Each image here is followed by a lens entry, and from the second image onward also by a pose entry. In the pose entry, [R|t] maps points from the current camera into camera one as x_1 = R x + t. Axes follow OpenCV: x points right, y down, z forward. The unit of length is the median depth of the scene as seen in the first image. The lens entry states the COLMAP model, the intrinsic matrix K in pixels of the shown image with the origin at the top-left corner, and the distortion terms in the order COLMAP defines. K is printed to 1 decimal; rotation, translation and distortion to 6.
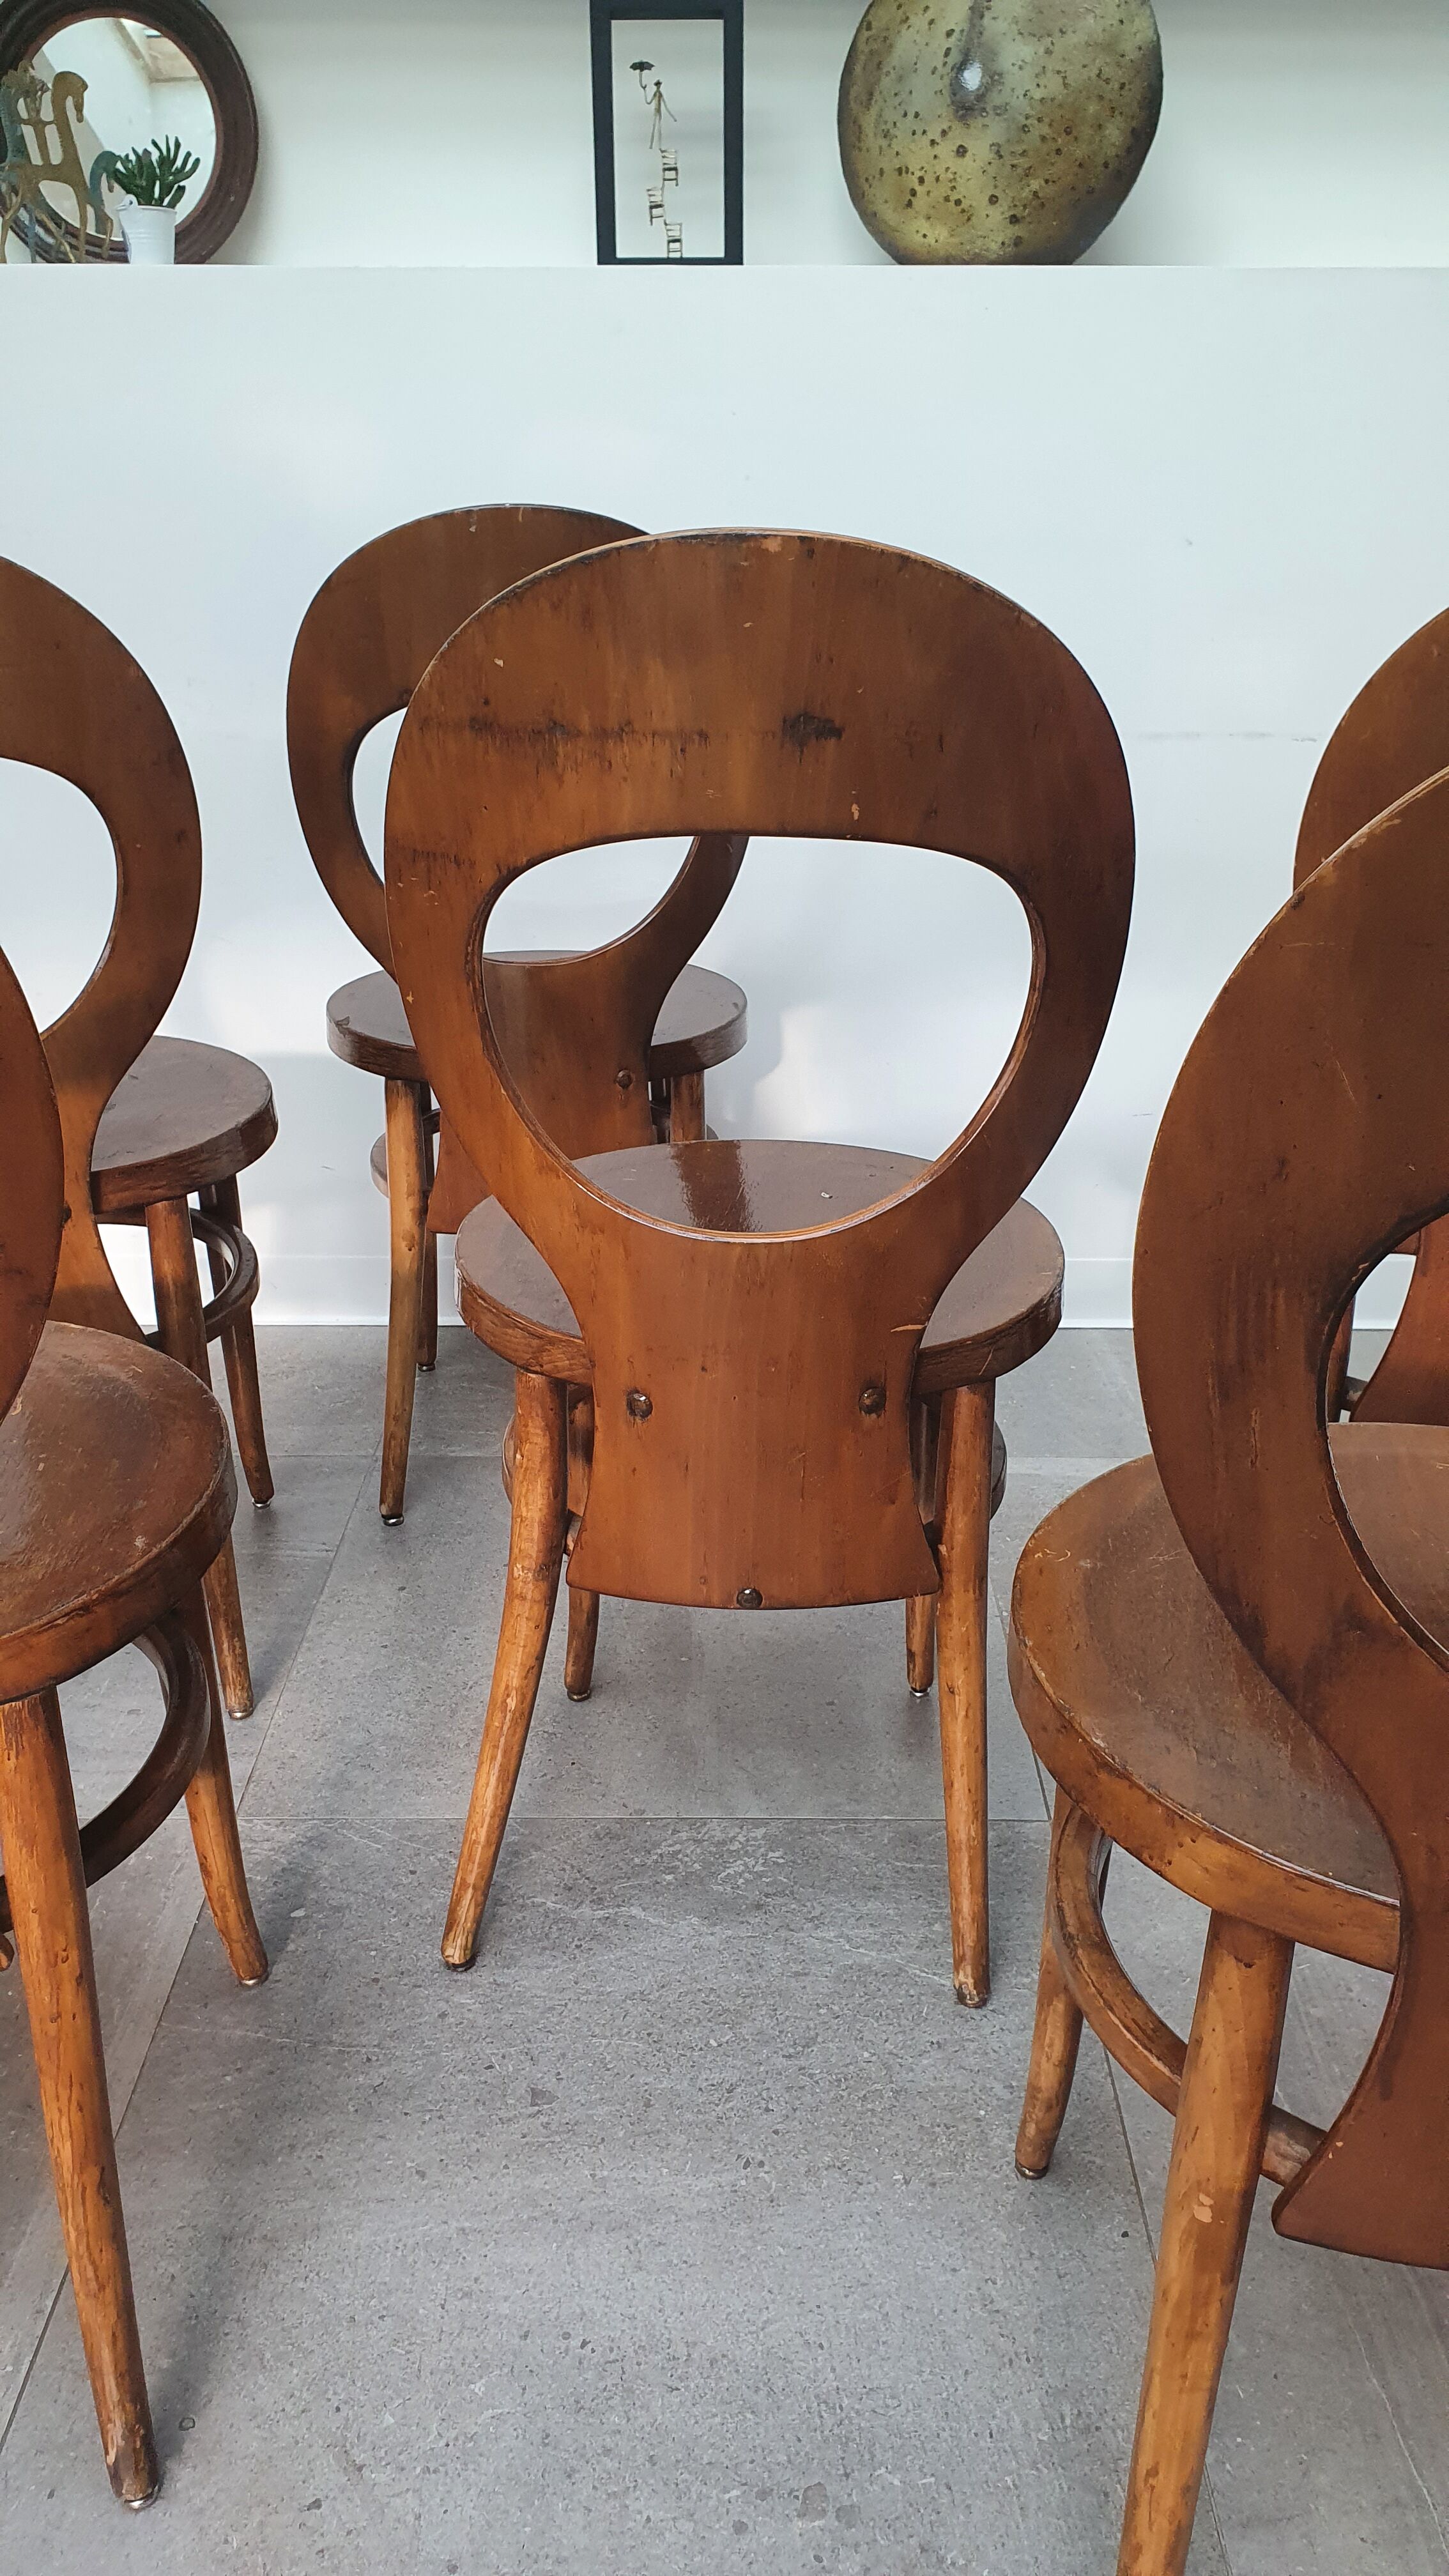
lens RADIAL K [[1974.7, 0, 735.0], [0, 1974.7, 1331.6], [0, 0, 1]] dist [0.008914, 0.010677]
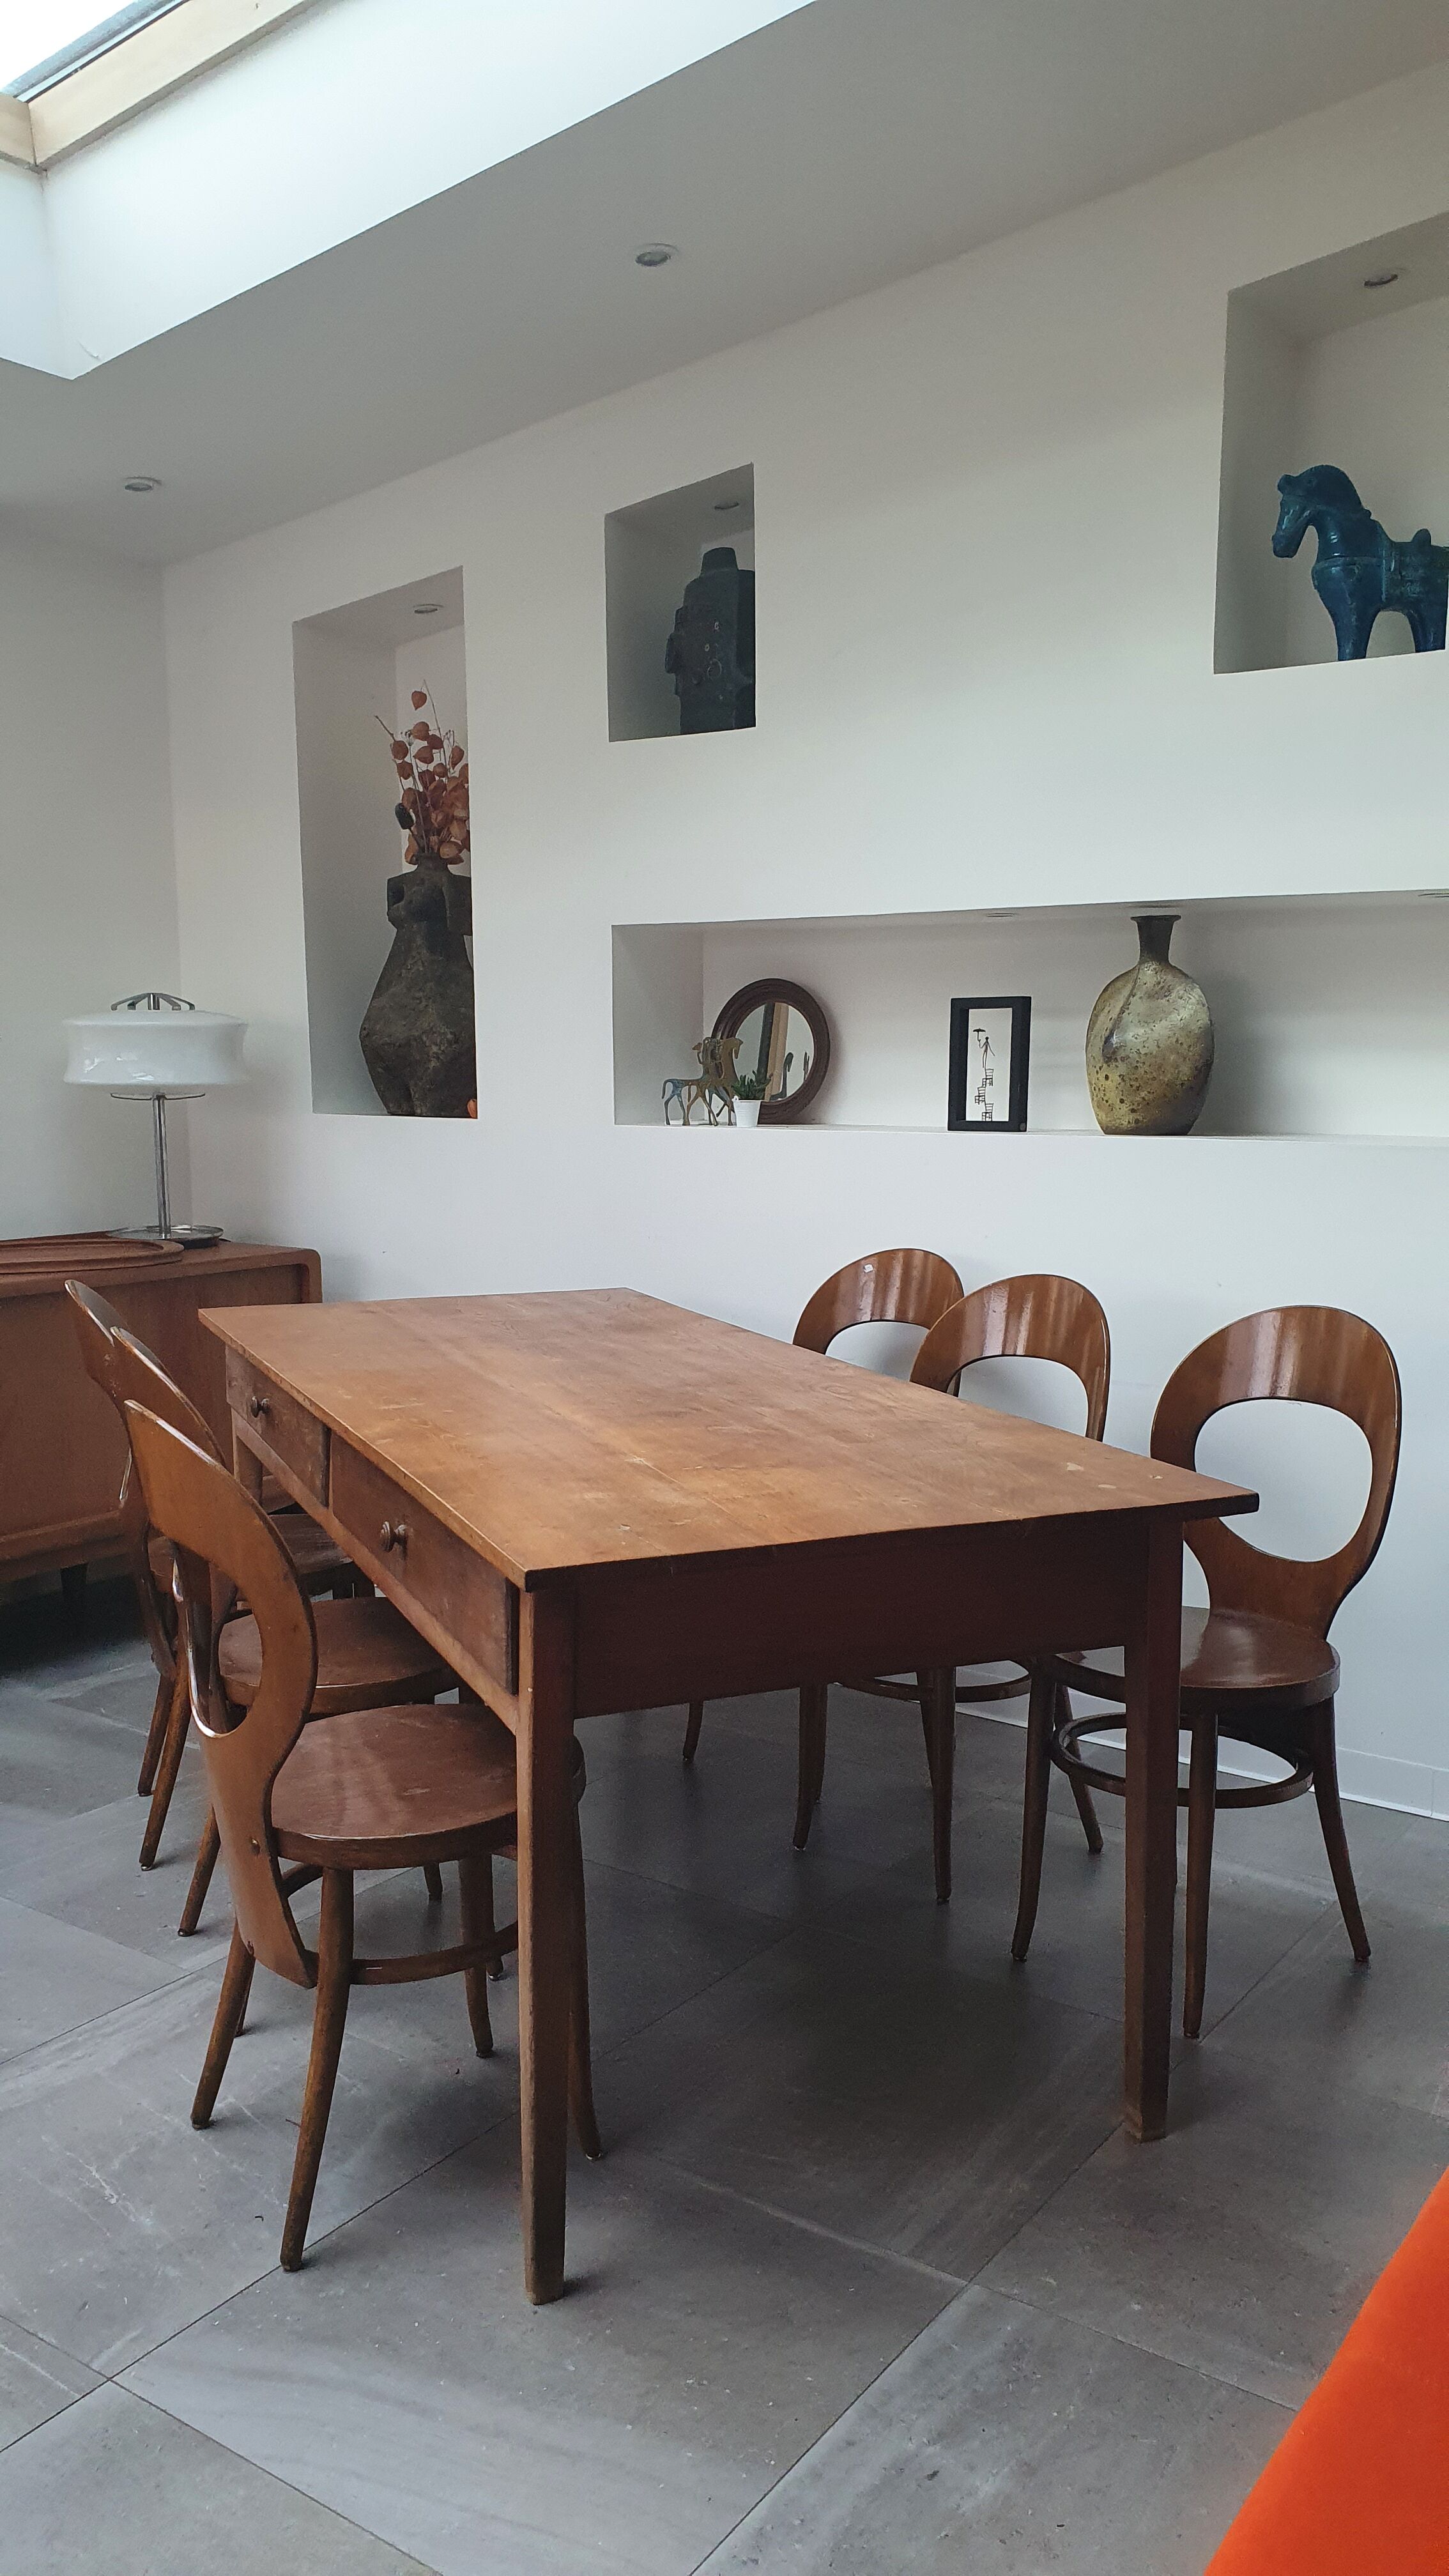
lens RADIAL K [[1974.7, 0, 759.1], [0, 1974.7, 1345.4], [0, 0, 1]] dist [0.008914, 0.010677]
pose [[0.823295, 0.081381, -0.561749, 1.314691], [-0.221954, 0.957026, -0.186648, 0.079706], [0.522419, 0.278348, 0.805978, -0.839288]]
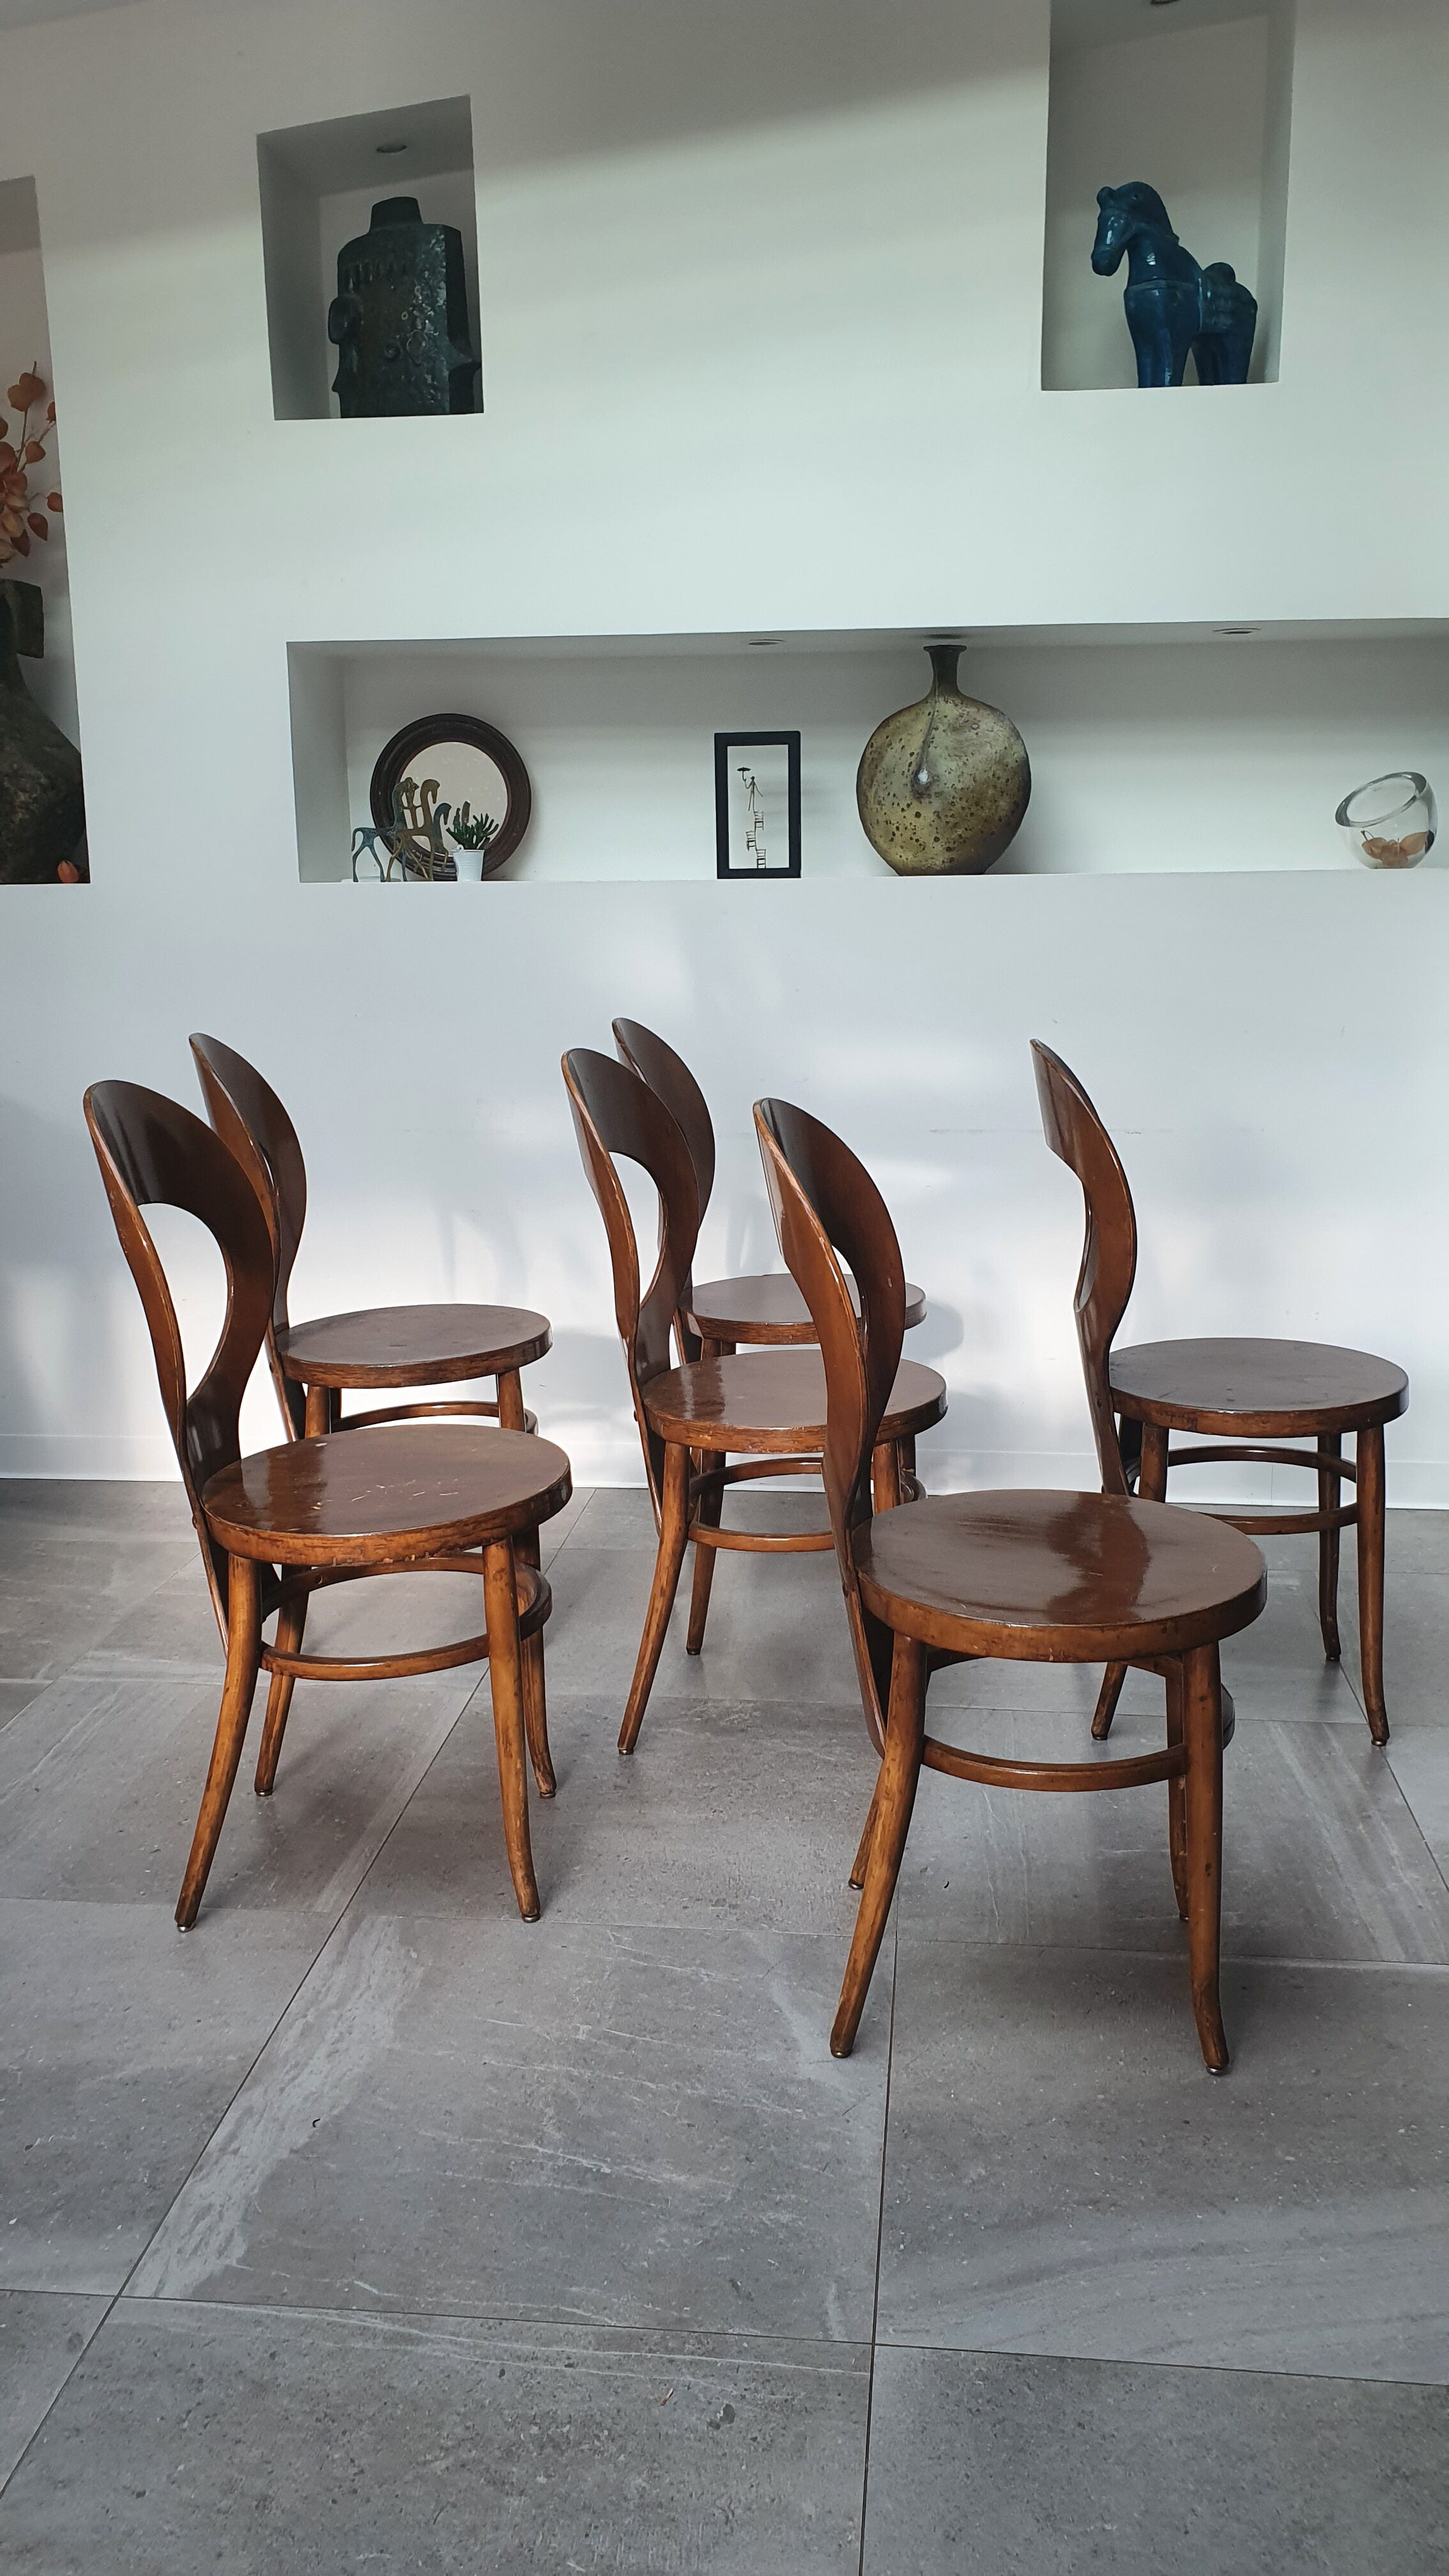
lens RADIAL K [[1974.7, 0, 739.2], [0, 1974.7, 1294.2], [0, 0, 1]] dist [0.008914, 0.010677]
pose [[0.994019, 0.007609, -0.108943, 0.221744], [-0.028716, 0.980676, -0.193521, 0.257180], [0.105365, 0.195492, 0.975029, -0.972358]]
